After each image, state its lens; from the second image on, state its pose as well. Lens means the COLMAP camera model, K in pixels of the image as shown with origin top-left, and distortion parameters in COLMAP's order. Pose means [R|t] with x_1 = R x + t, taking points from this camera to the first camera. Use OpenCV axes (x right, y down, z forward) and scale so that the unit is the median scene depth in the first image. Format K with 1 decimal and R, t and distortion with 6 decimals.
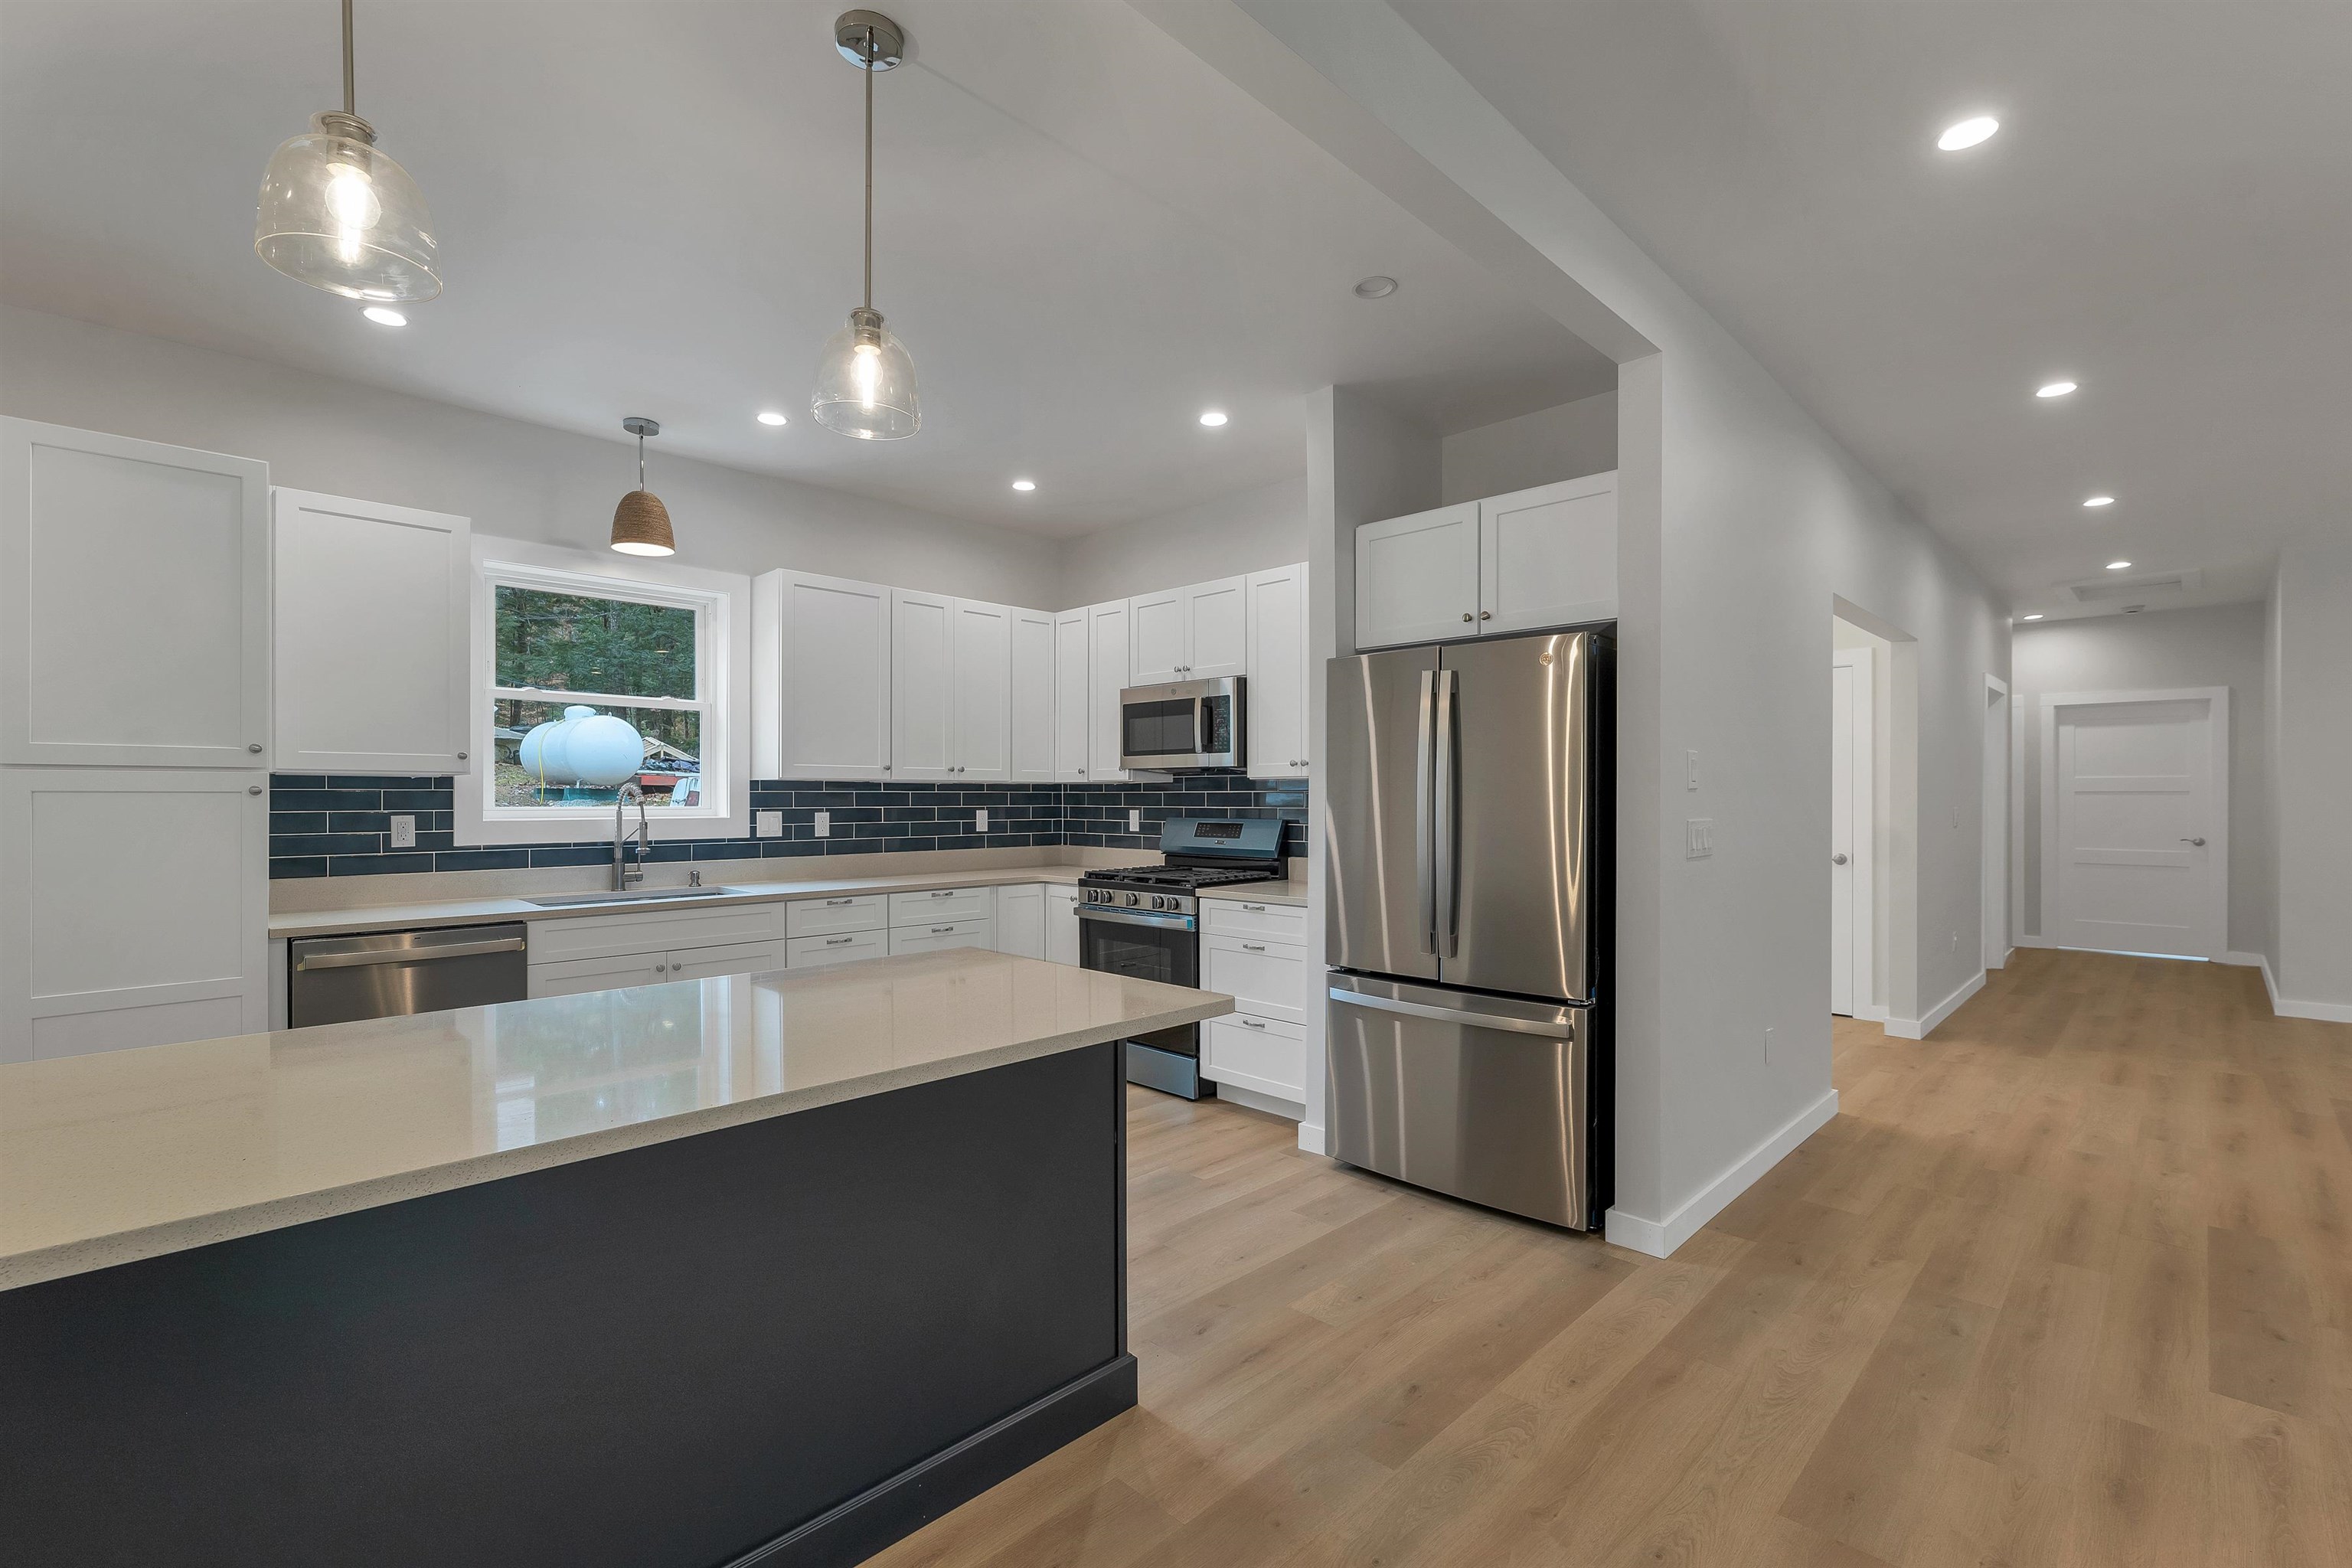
lens RADIAL K [[1016.8, 0, 1171.7], [0, 1016.8, 801.5], [0, 0, 1]] dist [-0.002926, -0.000092]
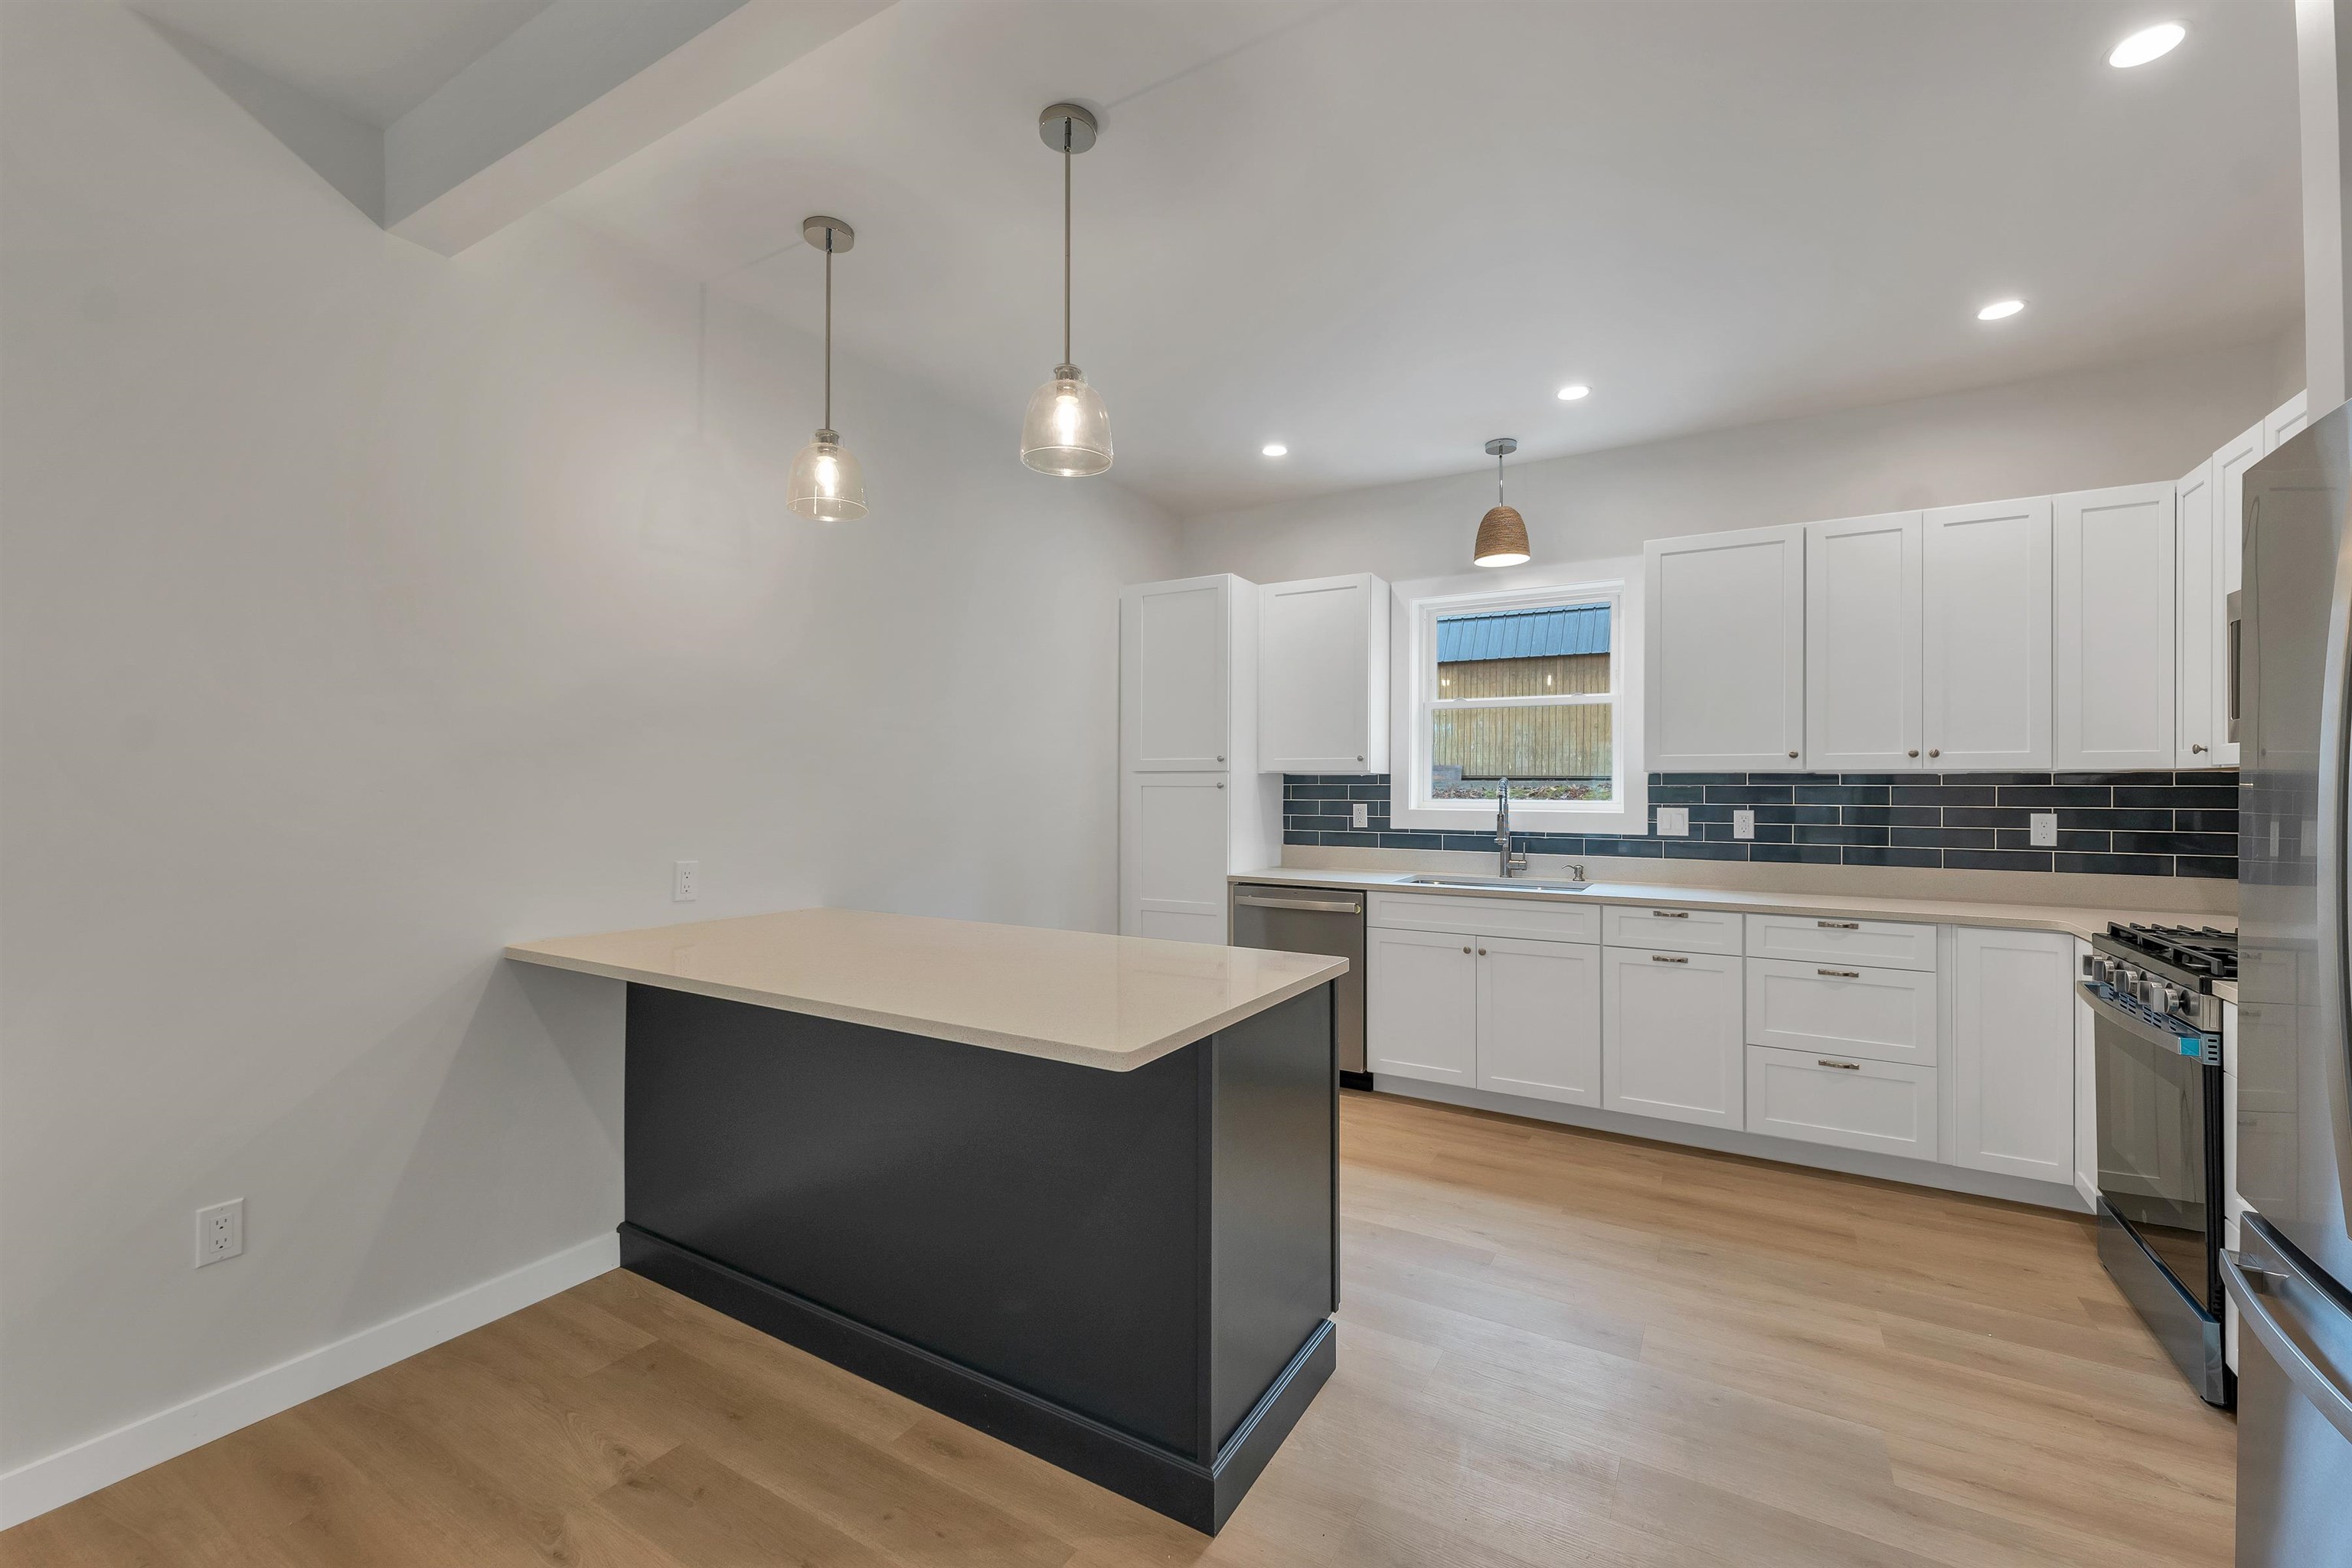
lens RADIAL K [[977.3, 0, 1176.0], [0, 977.3, 784.0], [0, 0, 1]] dist [0.009253, -0.000379]
pose [[0.249066, -0.003659, -0.968480, 0.356276], [-0.009336, 0.999937, -0.006179, -0.001767], [0.968441, 0.010581, 0.249016, 0.372275]]
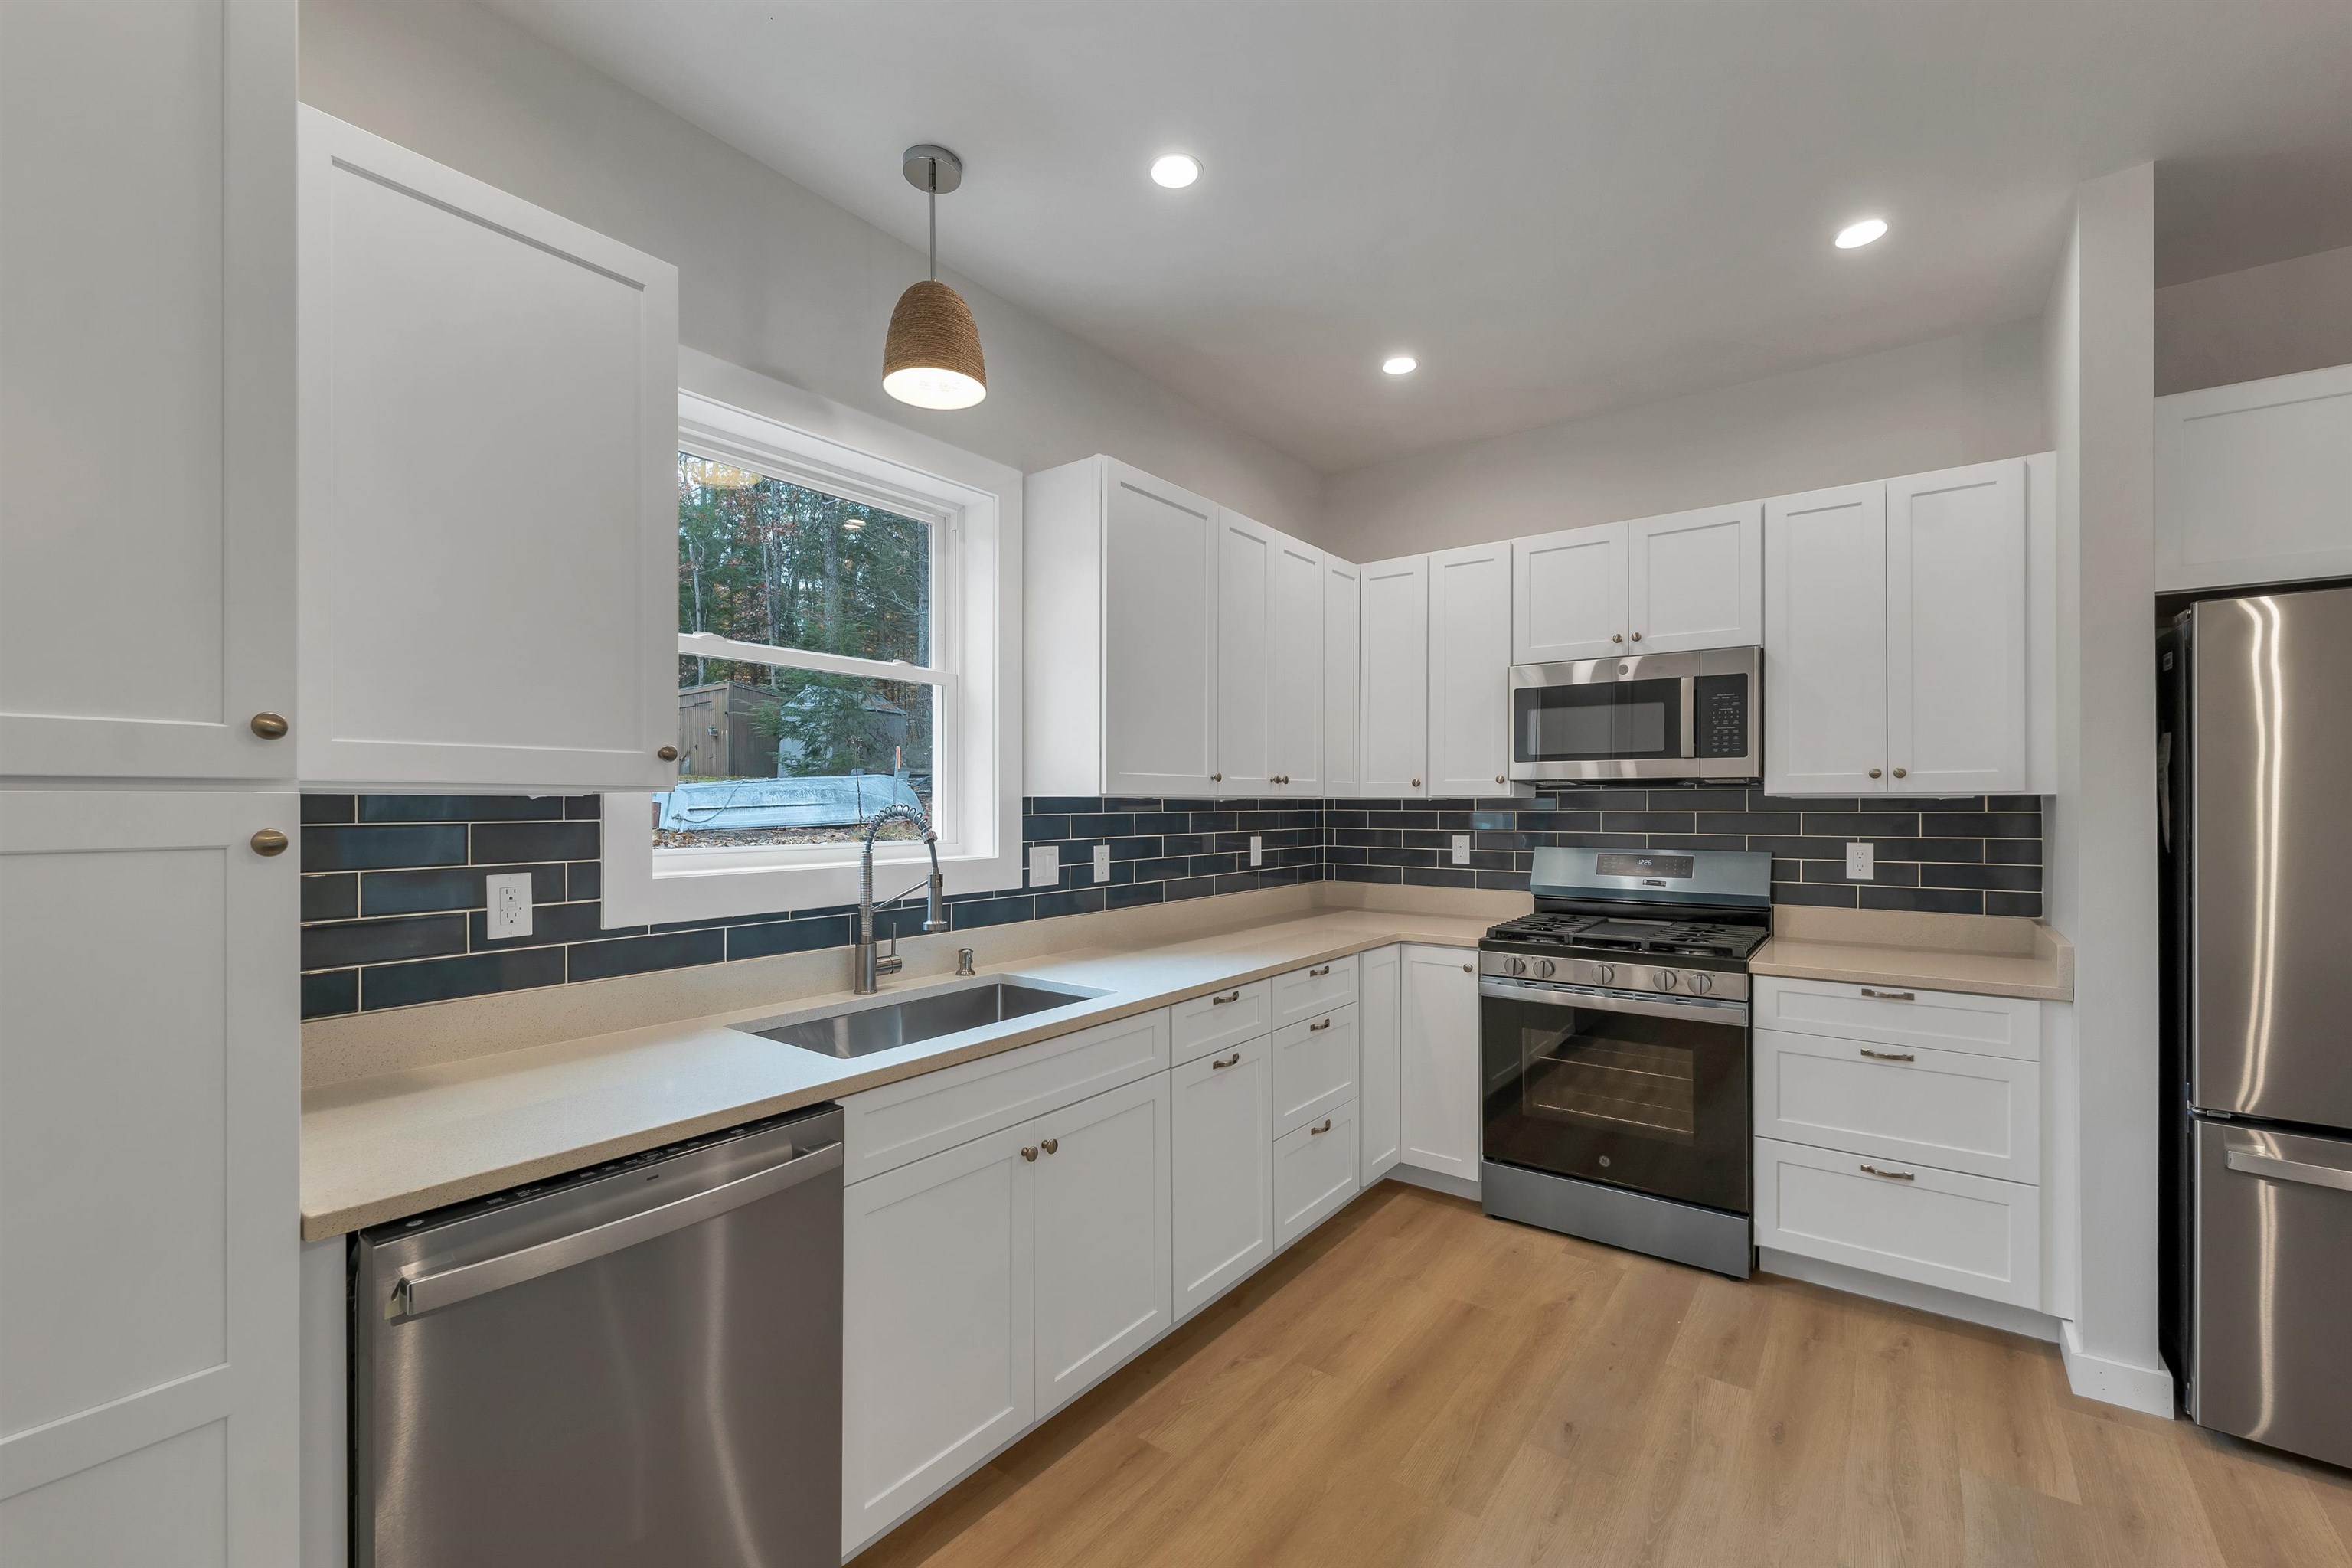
lens RADIAL K [[970.6, 0, 1170.6], [0, 970.6, 803.1], [0, 0, 1]] dist [0.002511, -0.000036]
pose [[0.990643, -0.001161, 0.136477, -0.420637], [0.001789, 0.999988, -0.004476, -0.014849], [-0.136470, 0.004678, 0.990633, 0.407830]]
